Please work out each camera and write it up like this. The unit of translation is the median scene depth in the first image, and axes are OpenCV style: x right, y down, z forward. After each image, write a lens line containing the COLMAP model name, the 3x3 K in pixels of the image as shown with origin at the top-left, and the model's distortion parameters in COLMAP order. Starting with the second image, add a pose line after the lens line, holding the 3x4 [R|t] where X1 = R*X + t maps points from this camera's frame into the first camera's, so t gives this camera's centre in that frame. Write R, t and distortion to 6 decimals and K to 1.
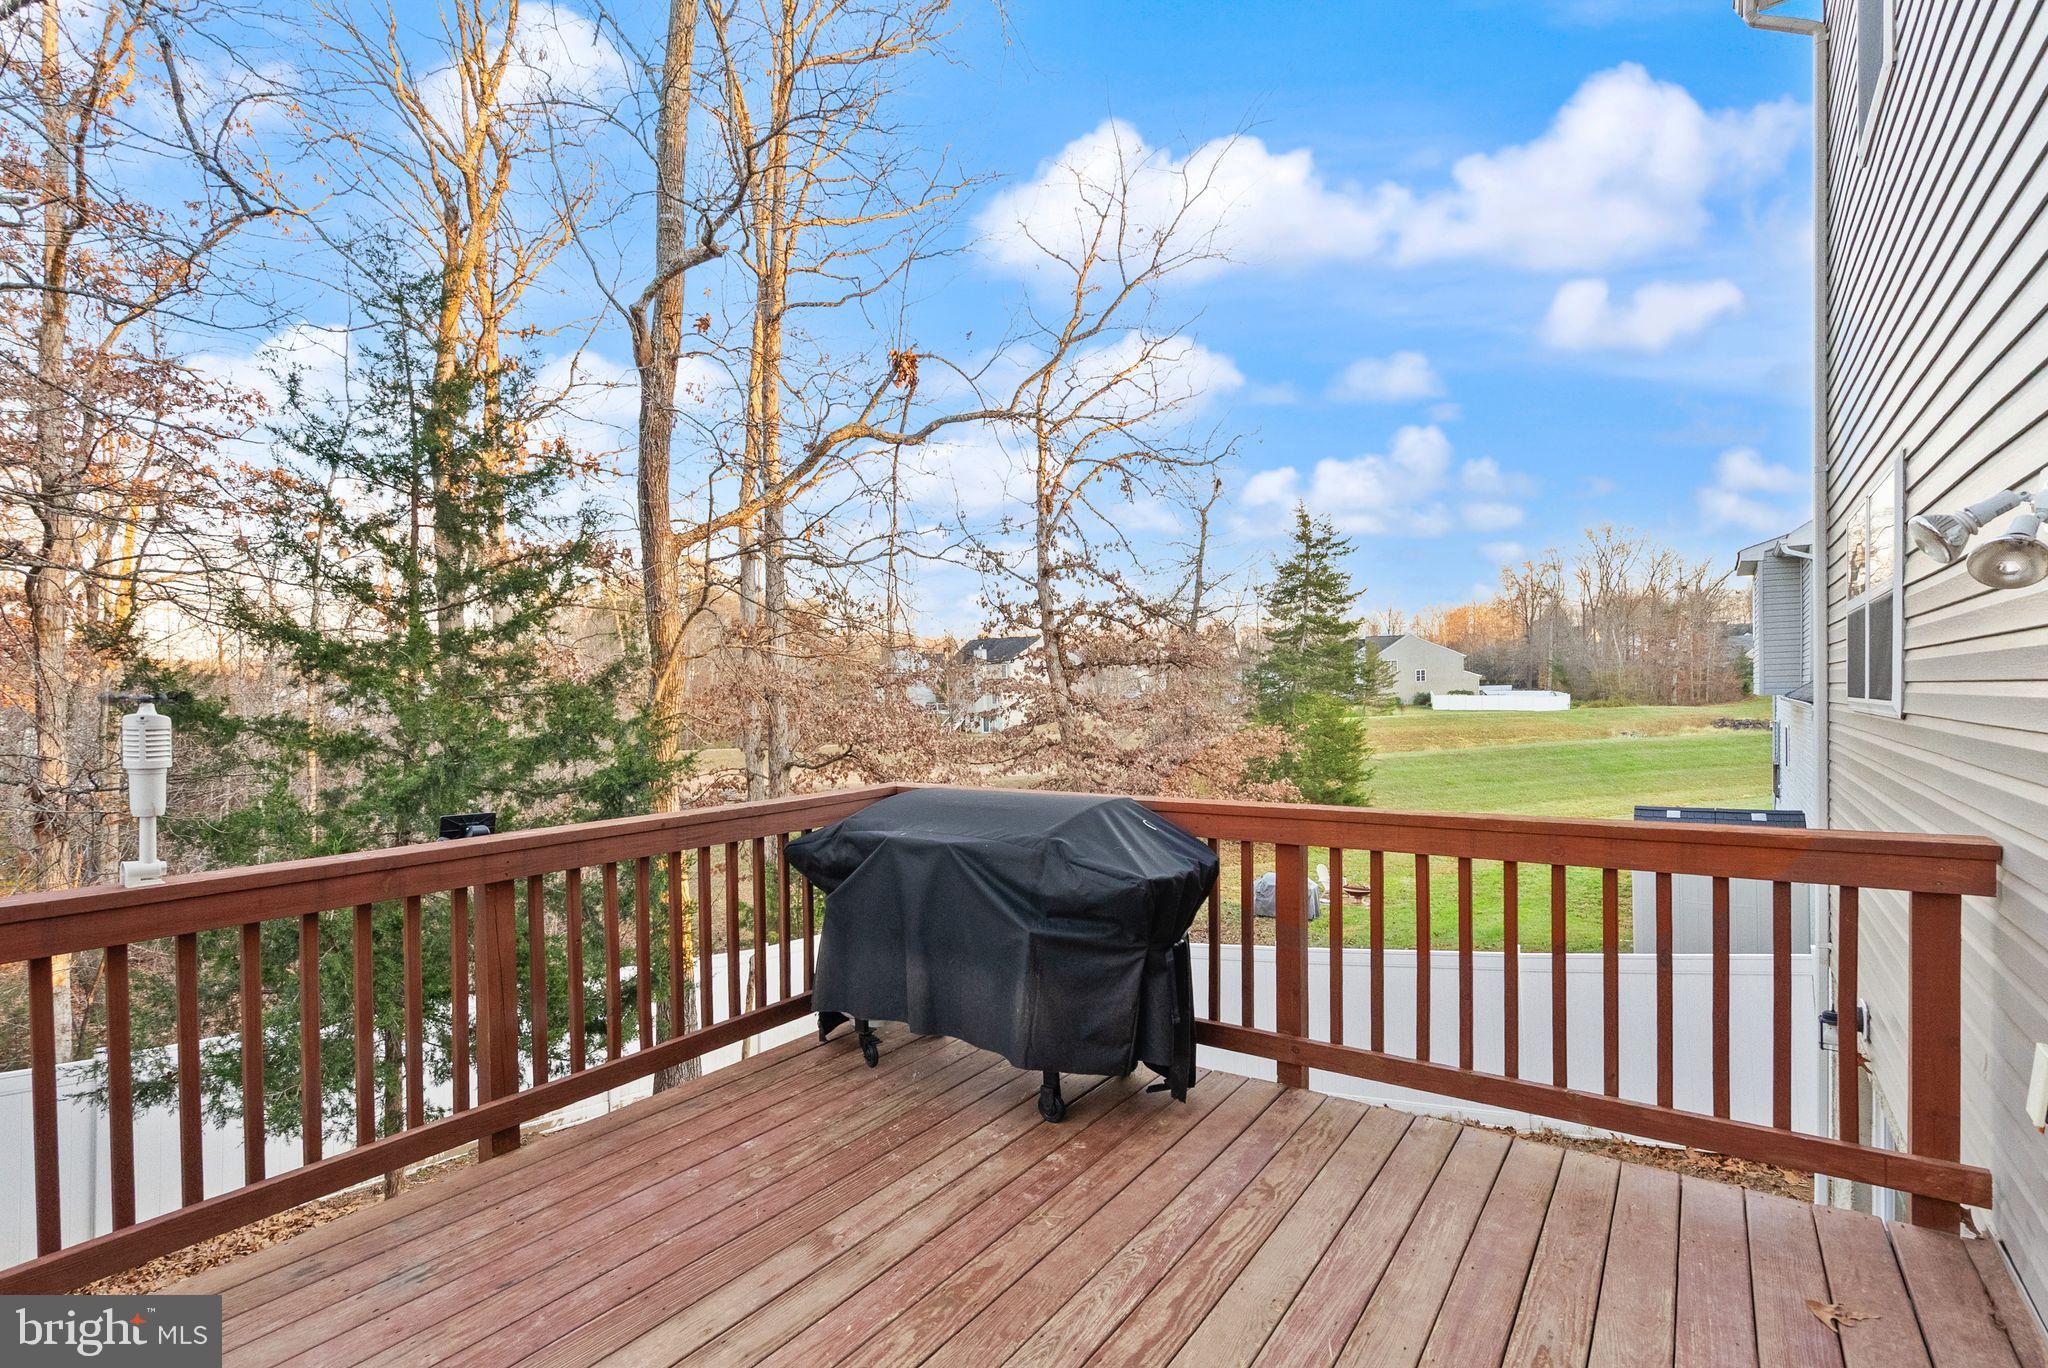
lens RADIAL K [[991.3, 0, 1023.3], [0, 991.3, 698.8], [0, 0, 1]] dist [-0.001705, 0.001707]
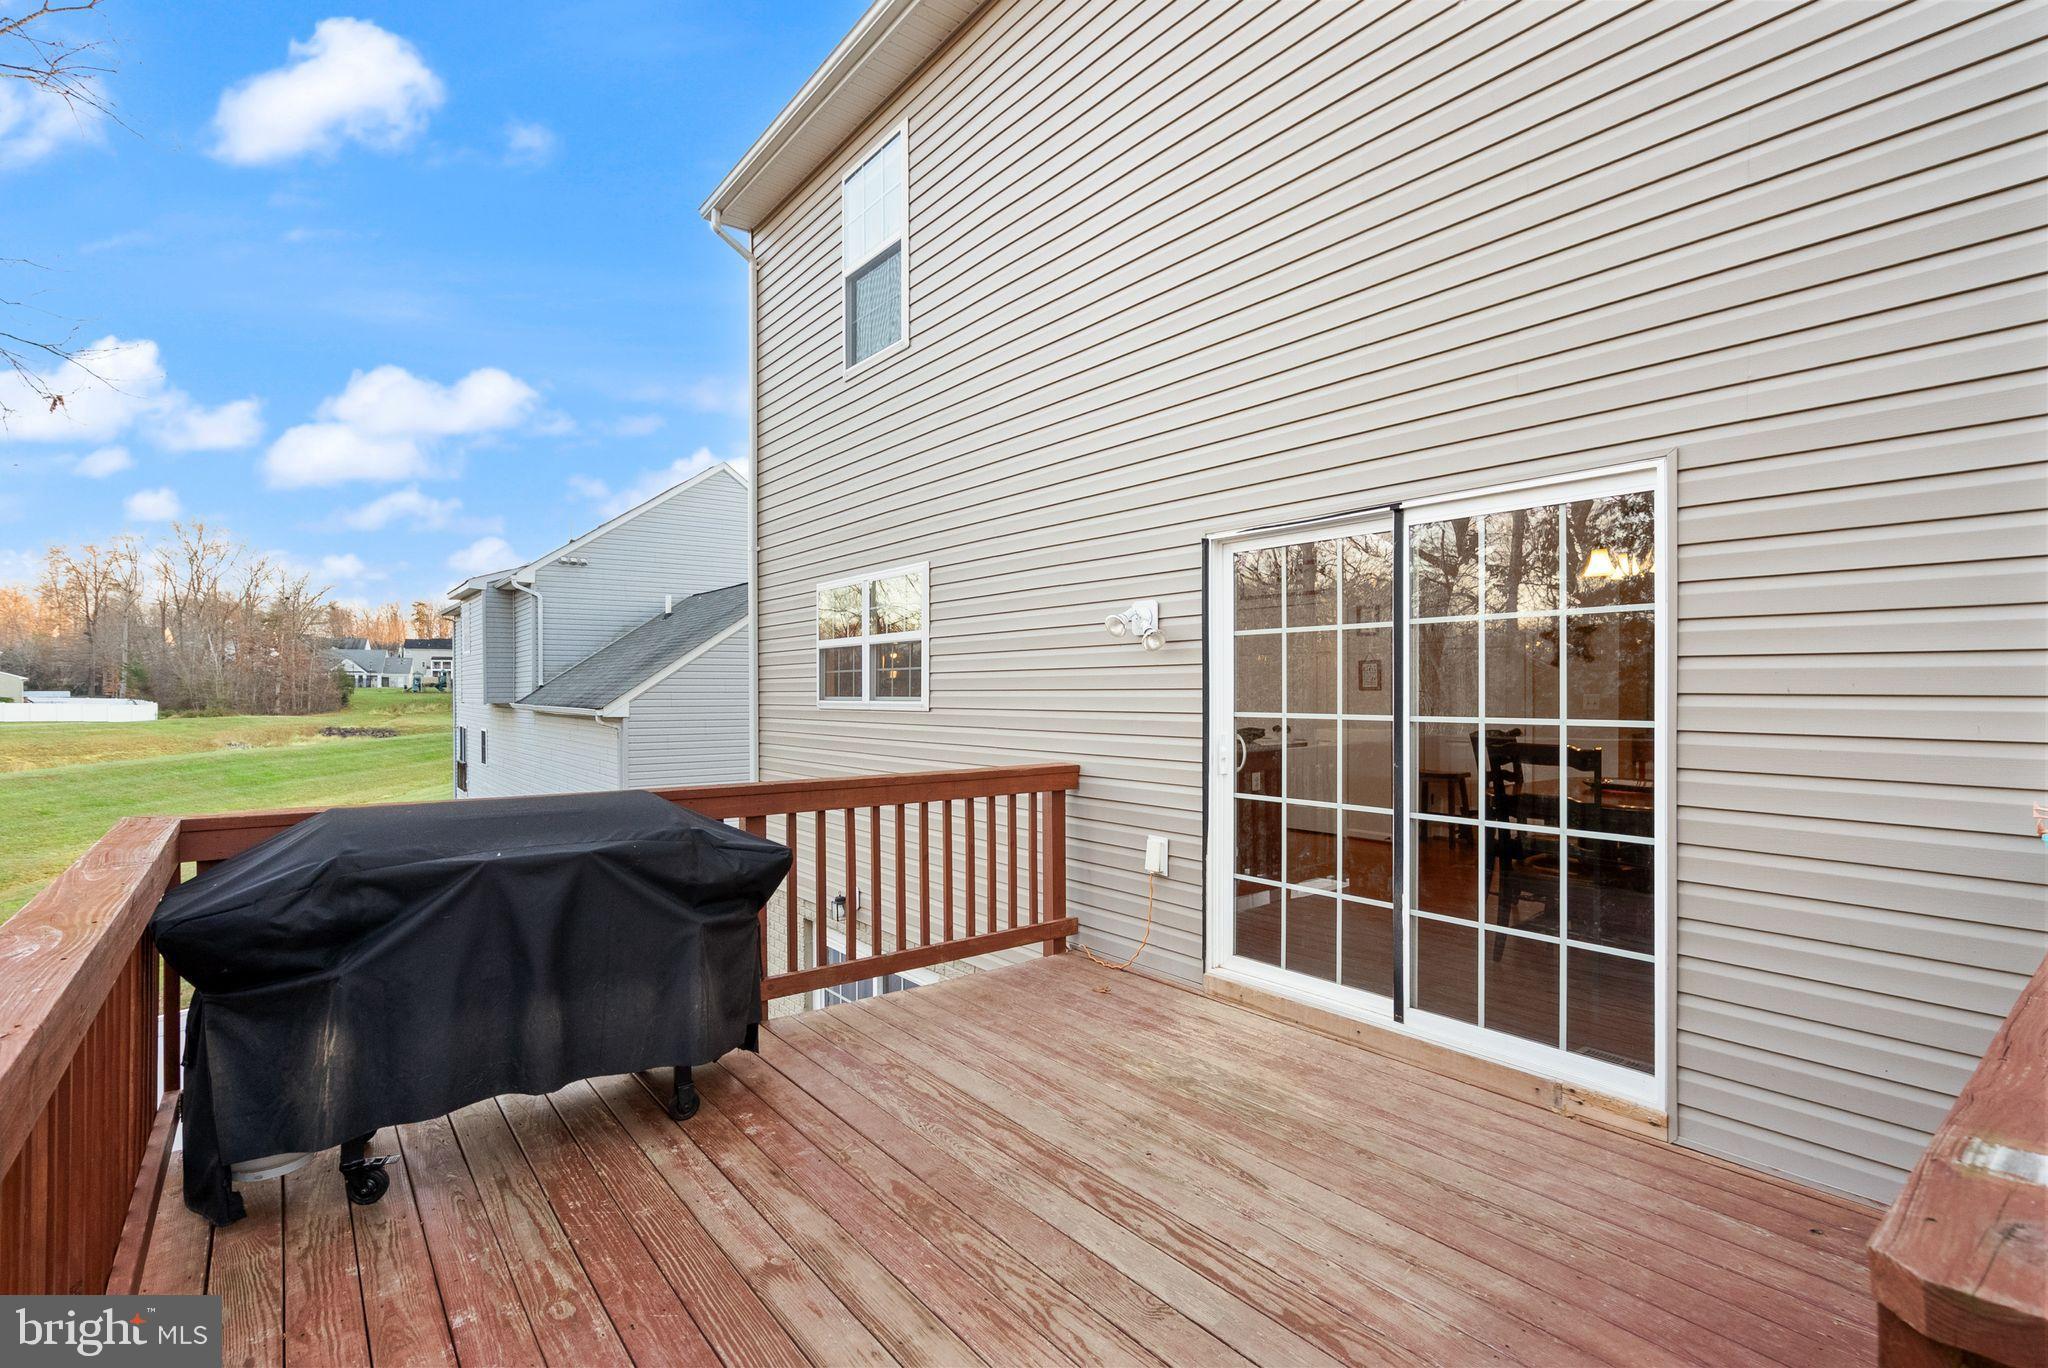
lens RADIAL K [[959.2, 0, 1007.5], [0, 959.2, 697.0], [0, 0, 1]] dist [-0.003699, 0.006407]
pose [[0.264867, 0.015487, 0.964161, -0.740647], [-0.001812, 0.999877, -0.015563, 0.022856], [-0.964283, 0.002375, 0.264863, 0.407992]]
